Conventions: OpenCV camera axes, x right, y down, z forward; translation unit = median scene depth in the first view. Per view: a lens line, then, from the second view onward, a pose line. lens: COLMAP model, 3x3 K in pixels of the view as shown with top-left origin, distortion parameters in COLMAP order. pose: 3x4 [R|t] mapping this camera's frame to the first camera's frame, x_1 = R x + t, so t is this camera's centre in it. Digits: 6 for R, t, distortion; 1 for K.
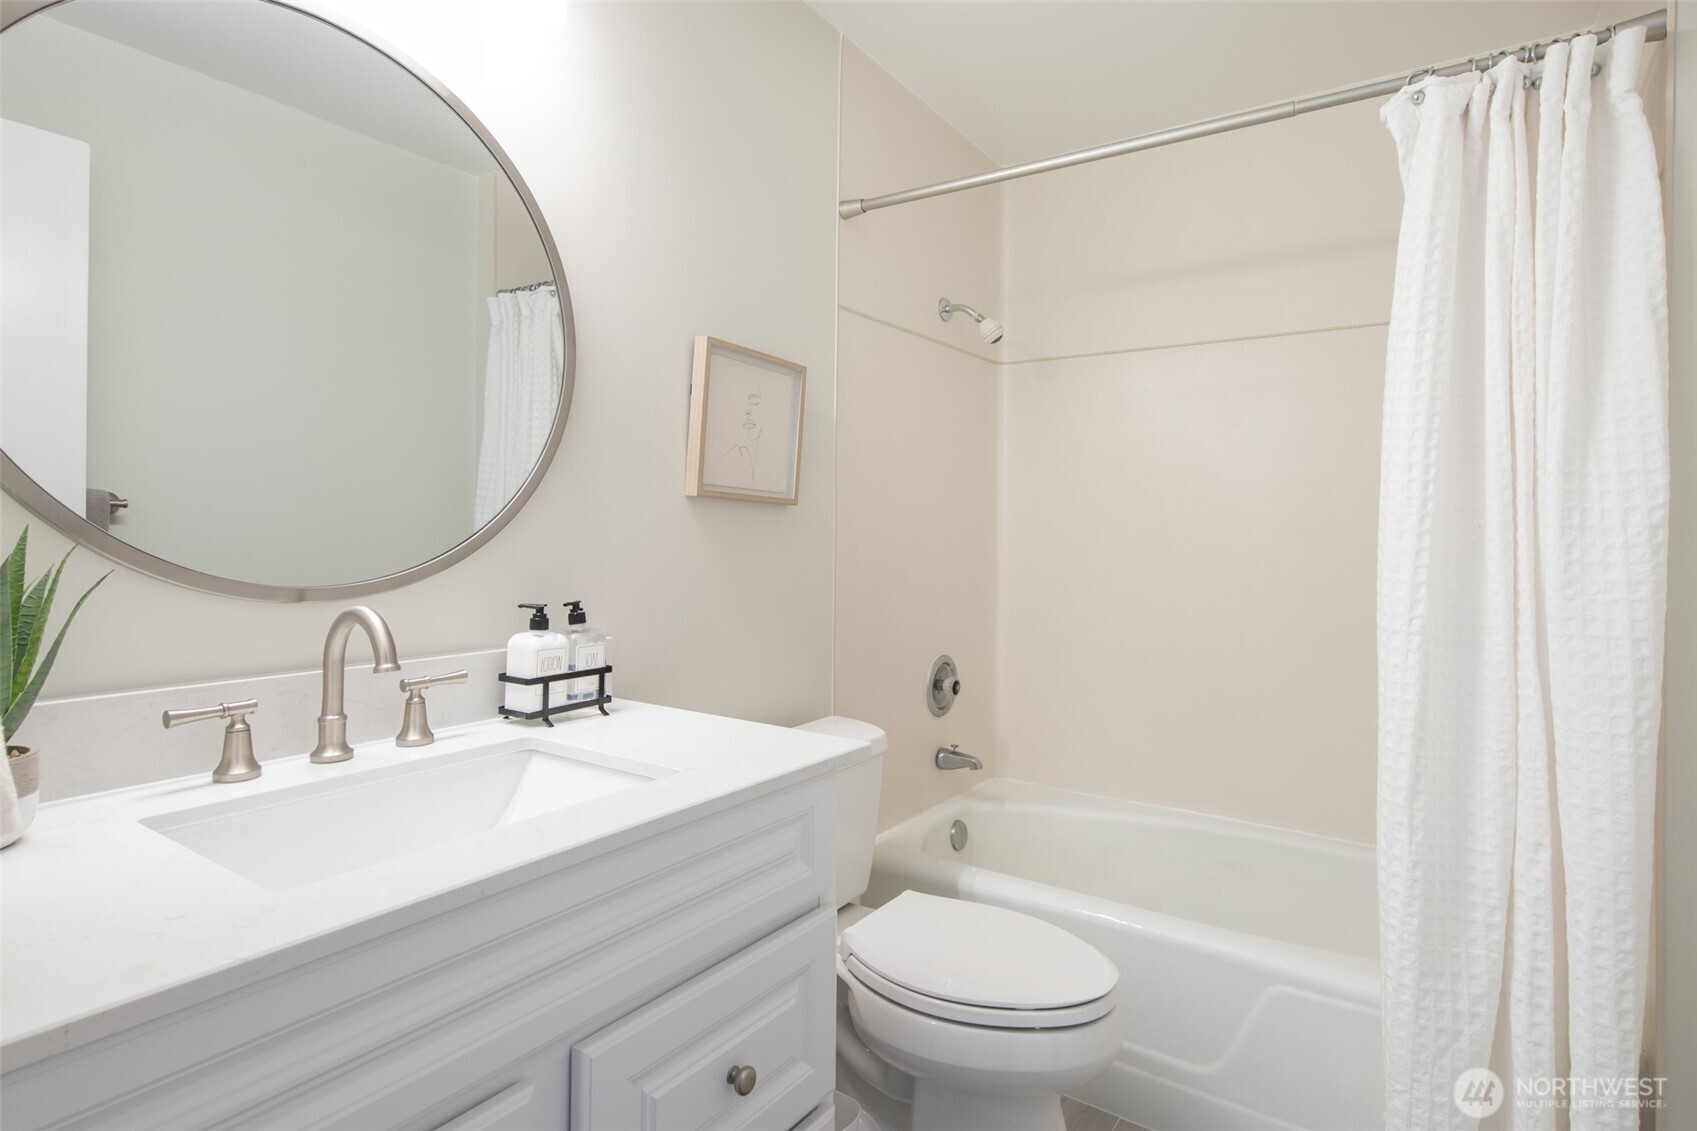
lens RADIAL K [[876.9, 0, 851.4], [0, 876.9, 552.3], [0, 0, 1]] dist [0.005823, -0.003727]
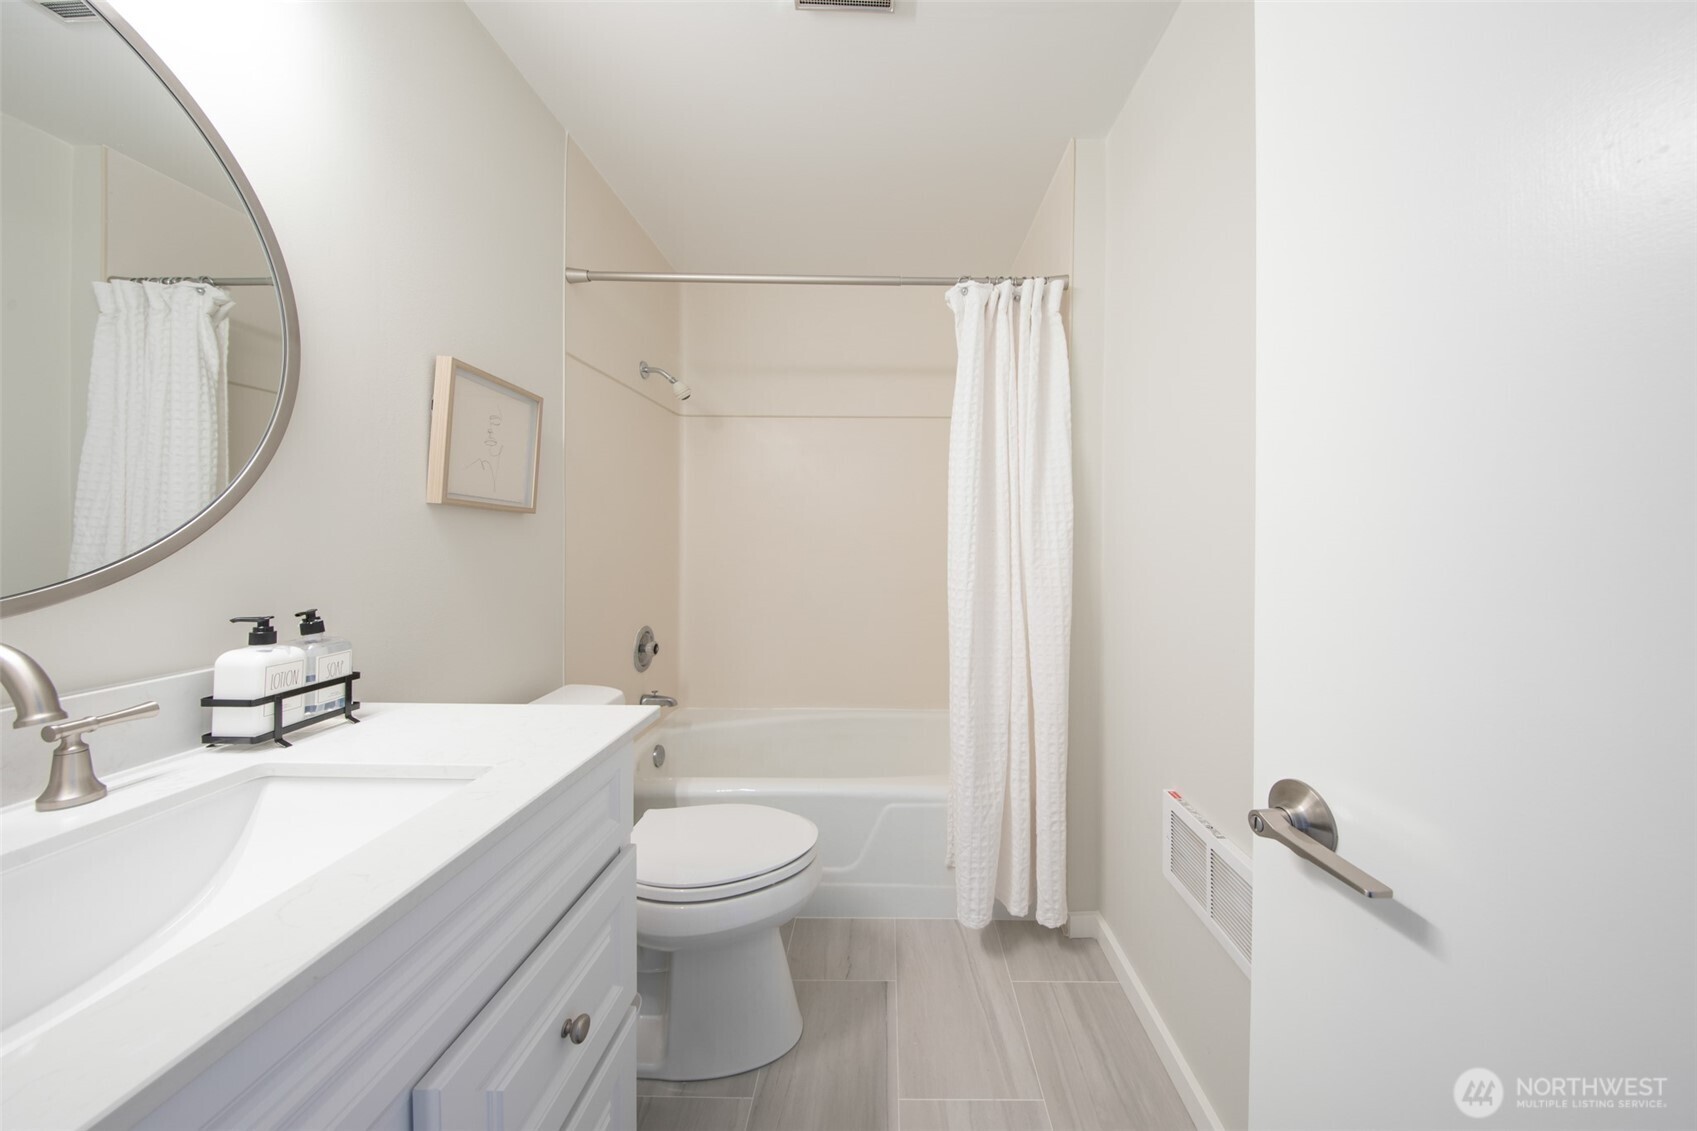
lens RADIAL K [[564.6, 0, 897.7], [0, 564.6, 550.1], [0, 0, 1]] dist [-0.003433, -0.002351]
pose [[0.825867, -0.020237, 0.563501, -0.127312], [0.017610, 0.999794, 0.010096, -0.004209], [-0.563589, 0.001585, 0.826054, 0.130815]]
